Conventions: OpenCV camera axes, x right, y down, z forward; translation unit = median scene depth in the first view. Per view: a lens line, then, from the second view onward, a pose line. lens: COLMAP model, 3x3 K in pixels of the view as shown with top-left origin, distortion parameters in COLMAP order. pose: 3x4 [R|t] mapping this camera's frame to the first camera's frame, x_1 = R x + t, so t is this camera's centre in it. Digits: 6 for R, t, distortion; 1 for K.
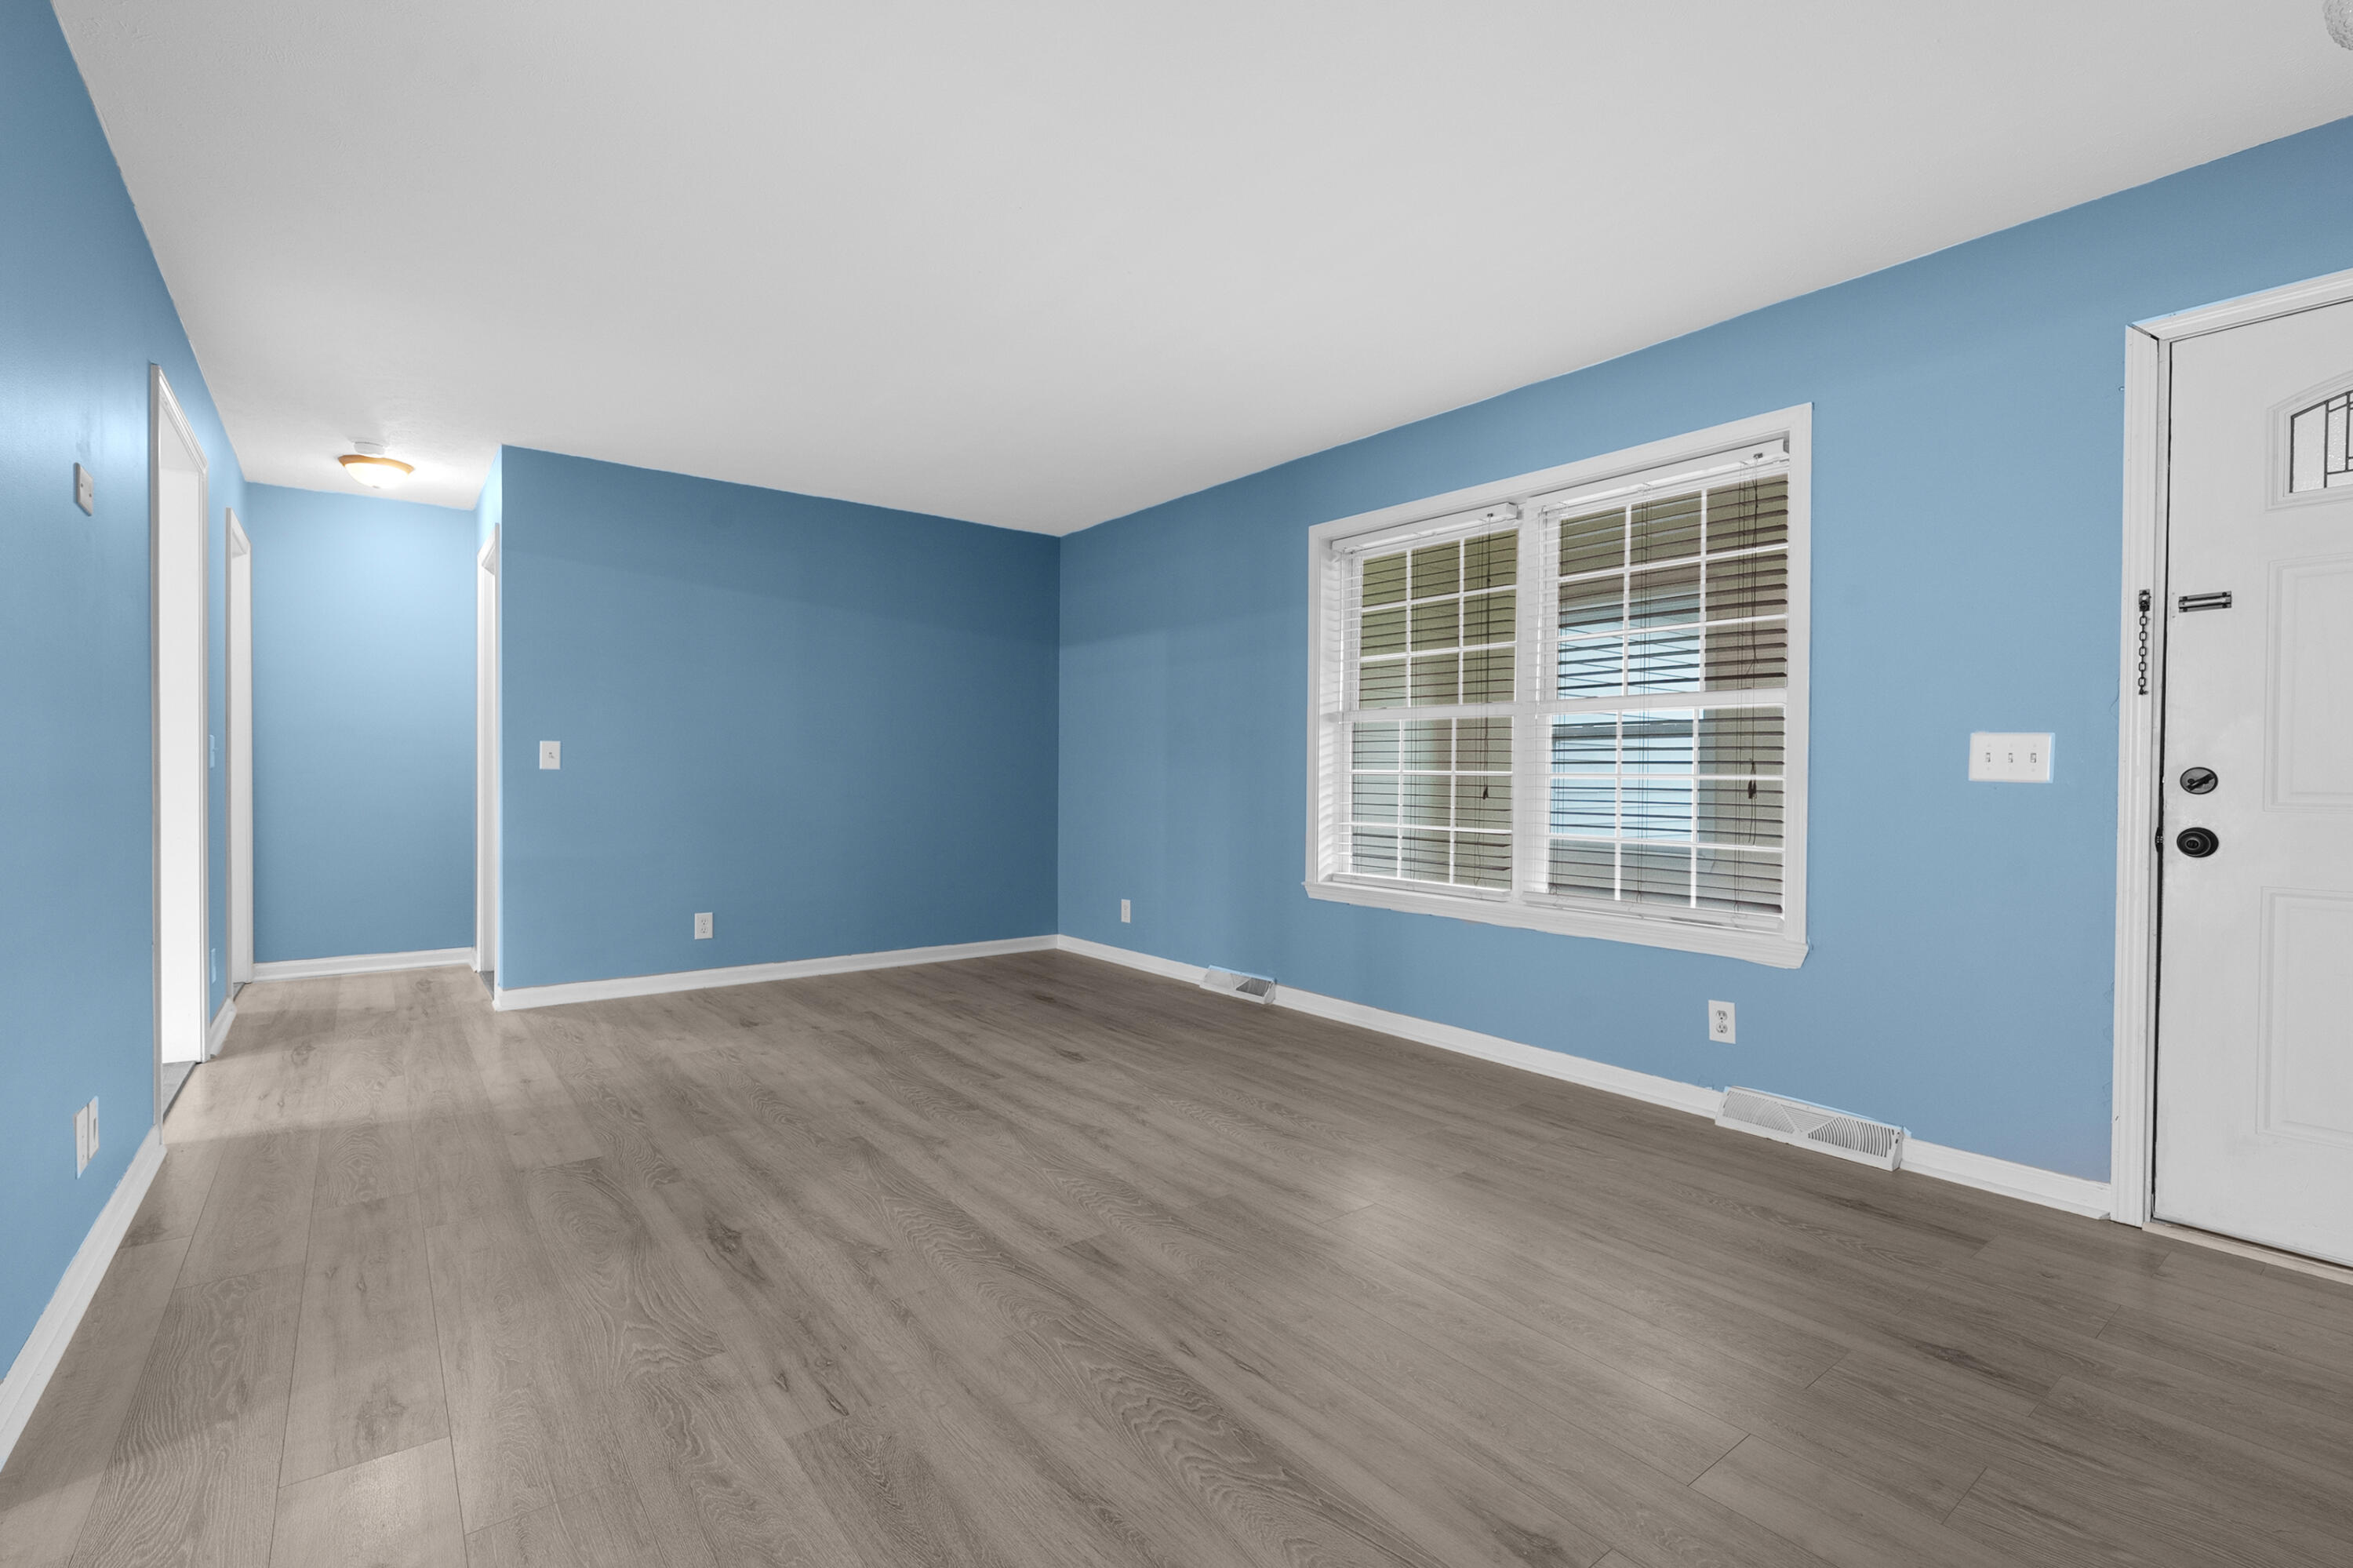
lens RADIAL K [[1075.4, 0, 1179.6], [0, 1075.4, 786.0], [0, 0, 1]] dist [-0.007944, 0.000801]
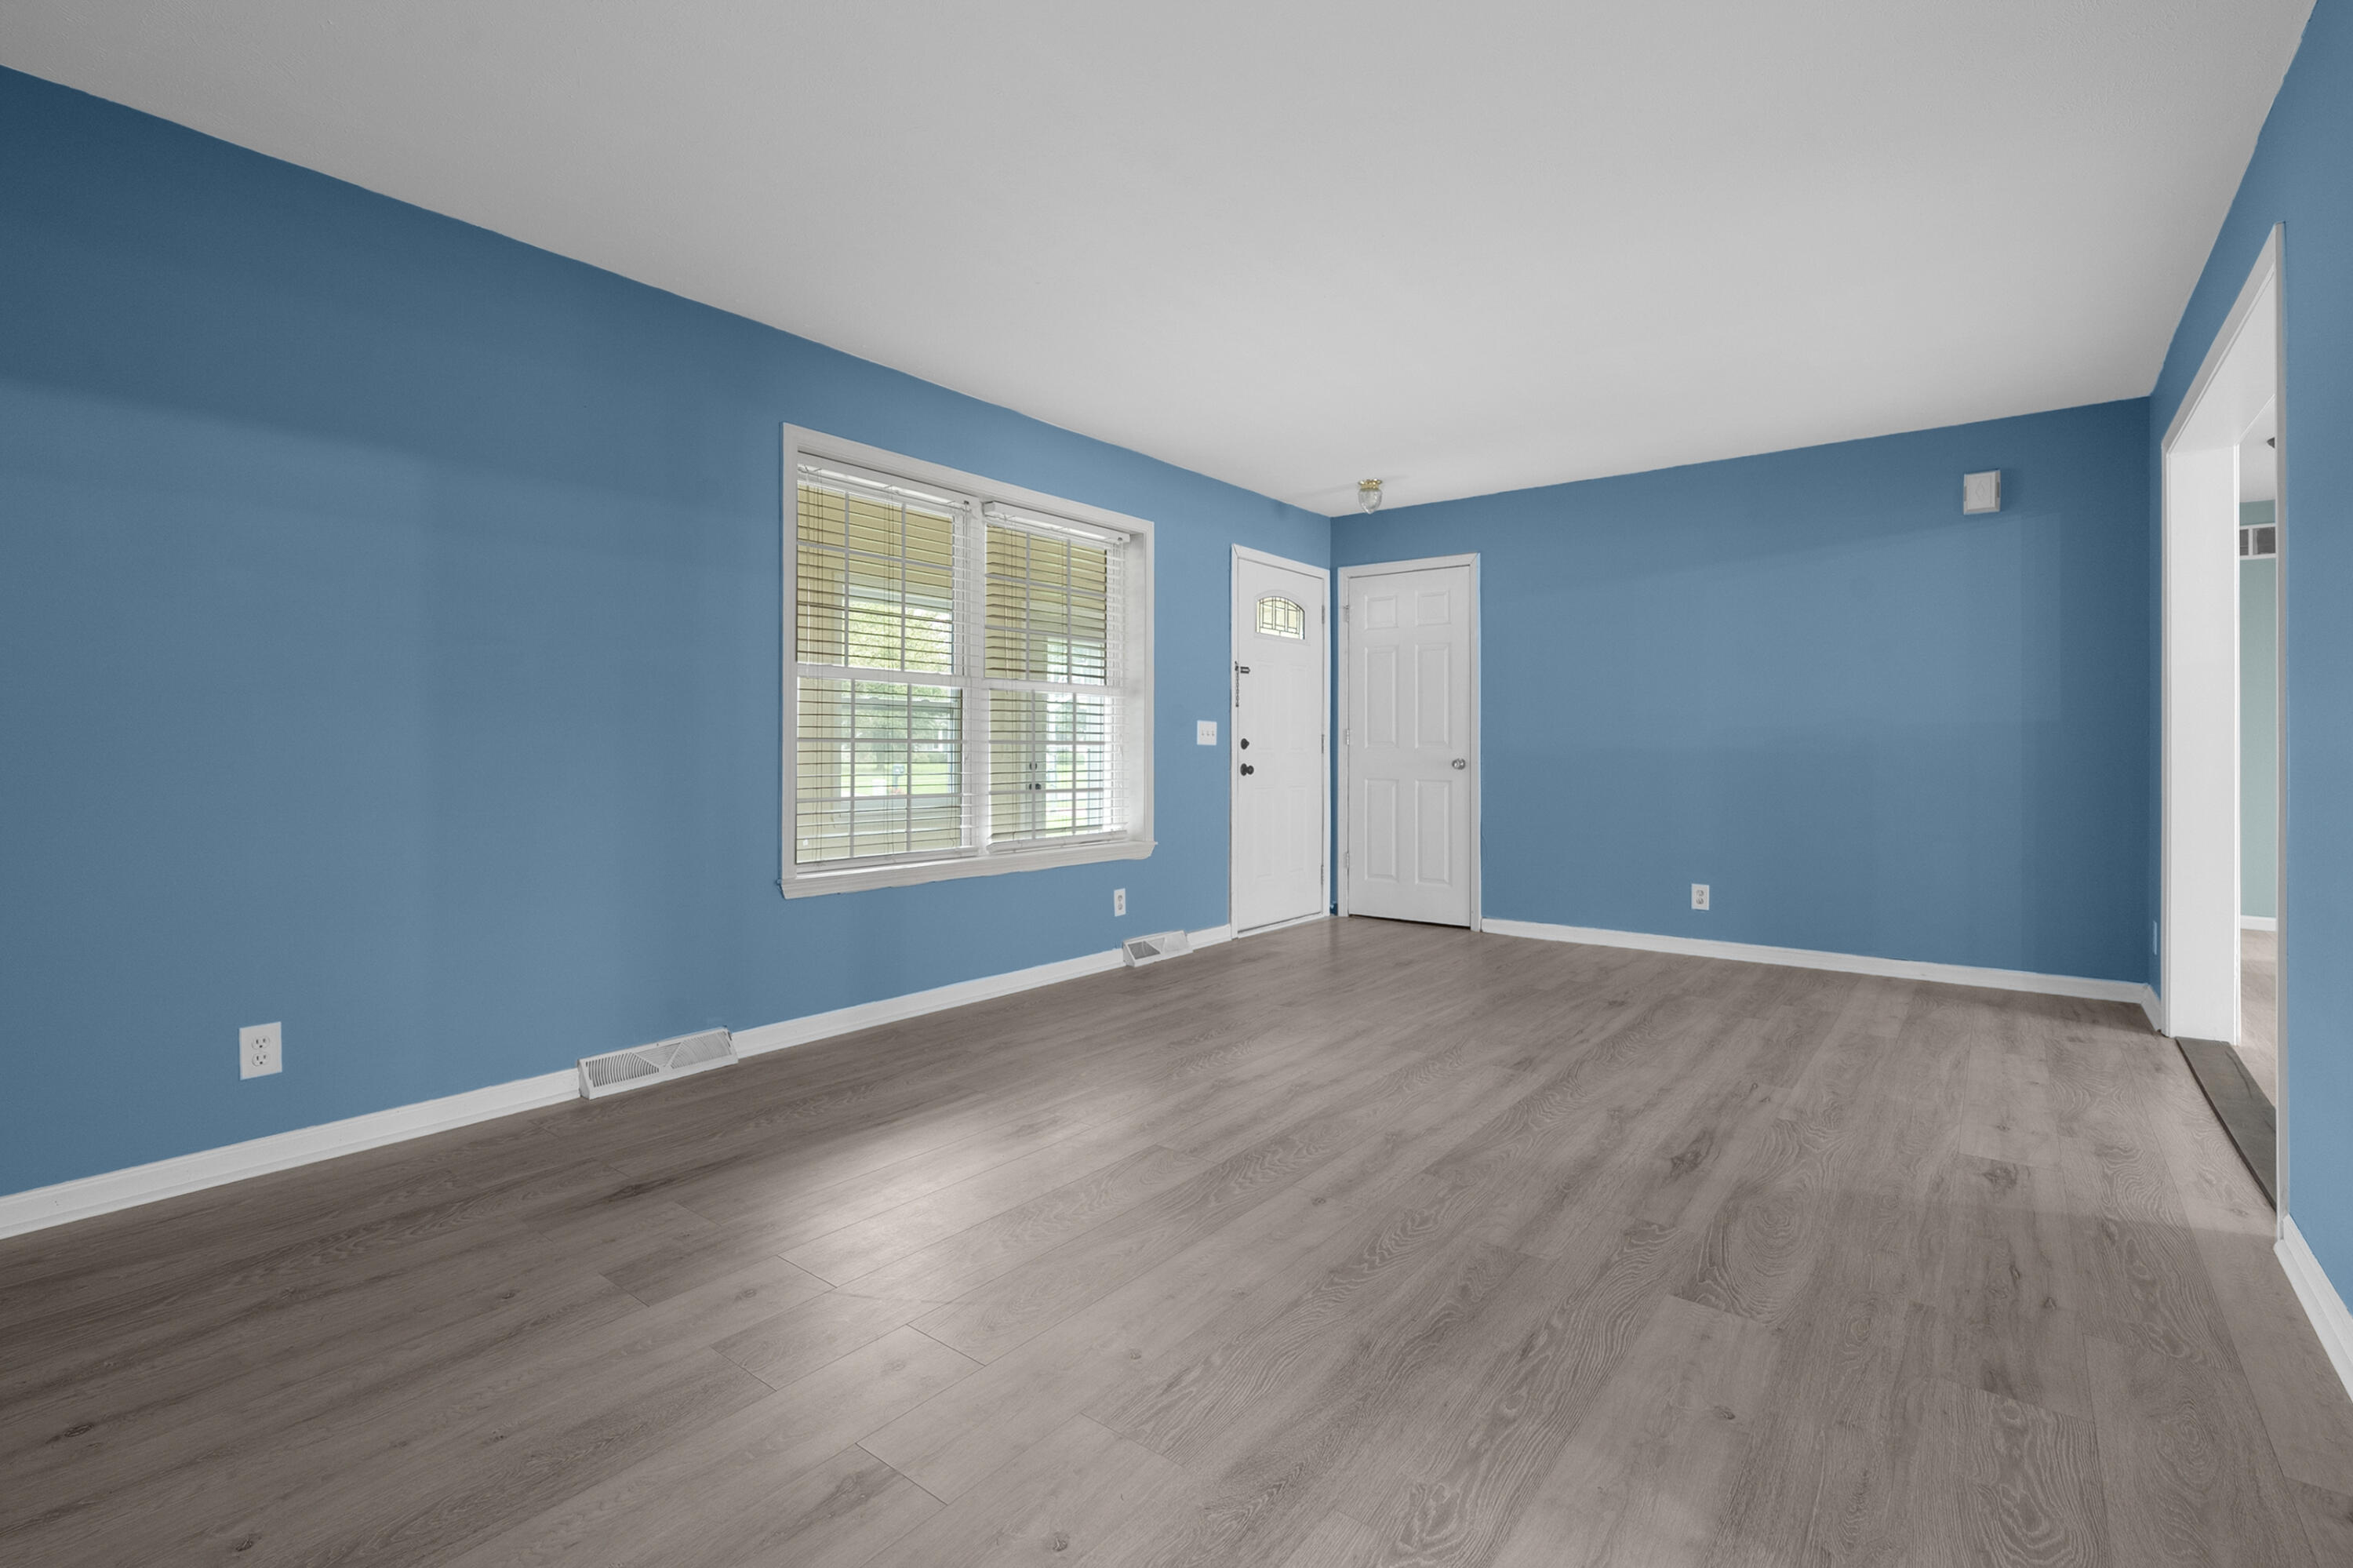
lens RADIAL K [[1075.4, 0, 1161.7], [0, 1075.4, 763.8], [0, 0, 1]] dist [-0.007944, 0.000801]
pose [[-0.249235, -0.025784, 0.968100, -1.136899], [0.004768, 0.999601, 0.027850, -0.024961], [-0.968431, 0.011558, -0.249013, 1.506417]]
